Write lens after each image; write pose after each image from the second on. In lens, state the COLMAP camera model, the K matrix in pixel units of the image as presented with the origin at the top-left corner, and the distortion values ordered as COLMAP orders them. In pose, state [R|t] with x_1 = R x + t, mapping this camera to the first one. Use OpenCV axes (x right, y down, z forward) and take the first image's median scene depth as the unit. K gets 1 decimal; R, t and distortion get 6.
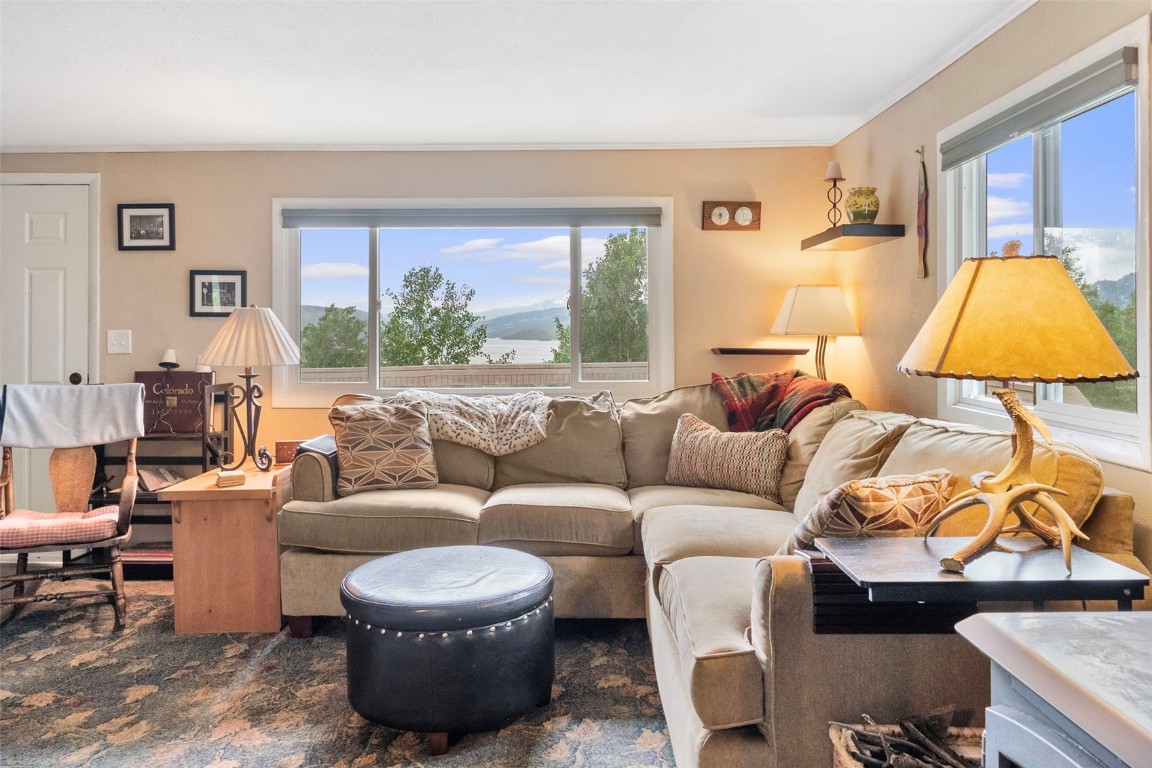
lens RADIAL K [[793.0, 0, 579.6], [0, 793.0, 327.8], [0, 0, 1]] dist [-0.008664, -0.001324]
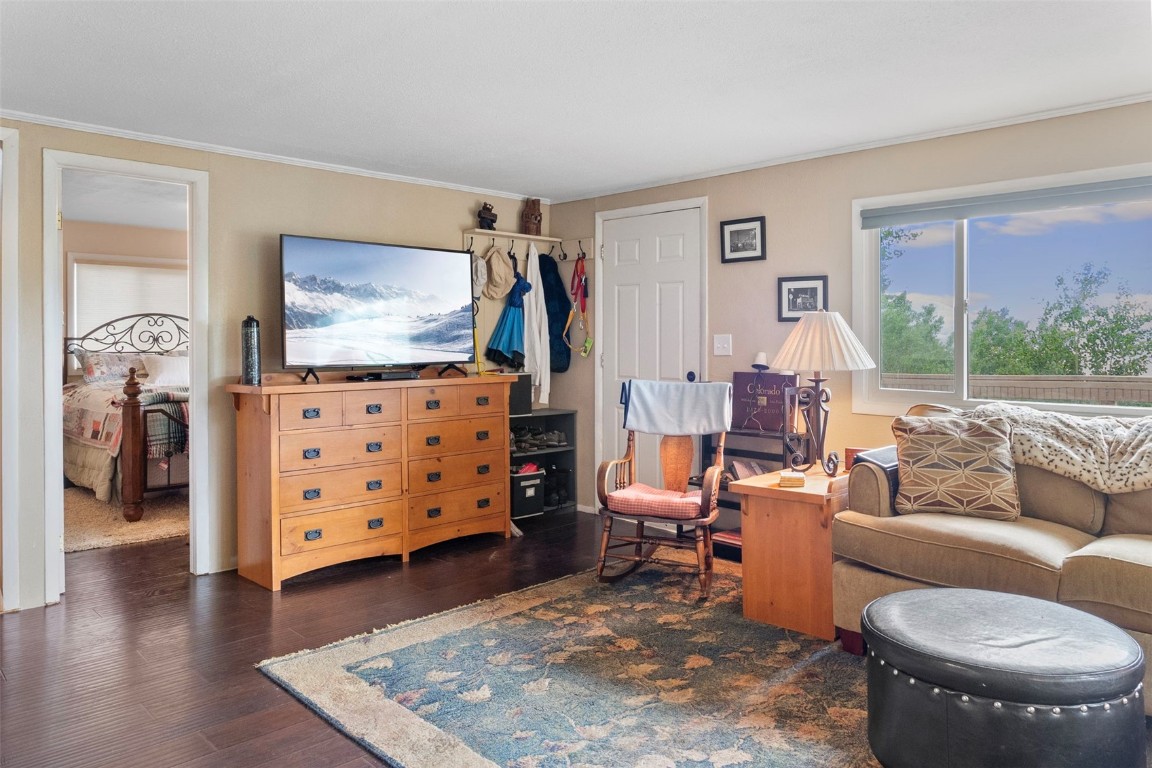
lens RADIAL K [[791.5, 0, 580.8], [0, 791.5, 341.5], [0, 0, 1]] dist [-0.011941, -0.002262]
pose [[0.704201, 0.004628, -0.709986, 0.086592], [0.004426, 0.999931, 0.010908, -0.000334], [0.709987, -0.010824, 0.704131, 0.083577]]
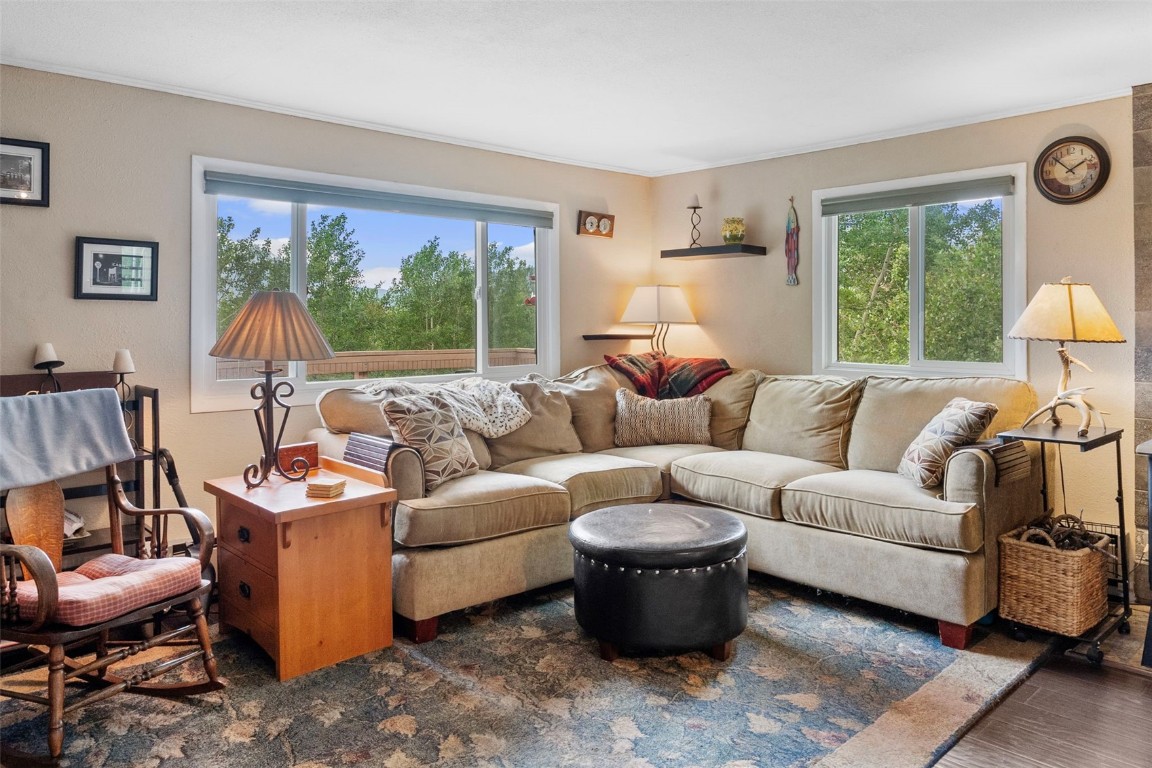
lens RADIAL K [[798.6, 0, 576.1], [0, 798.6, 314.9], [0, 0, 1]] dist [-0.004837, -0.004589]
pose [[0.728811, 0.007155, 0.684677, -0.796410], [-0.004584, 0.999974, -0.005571, 0.003466], [-0.684699, 0.000921, 0.728825, 0.161307]]
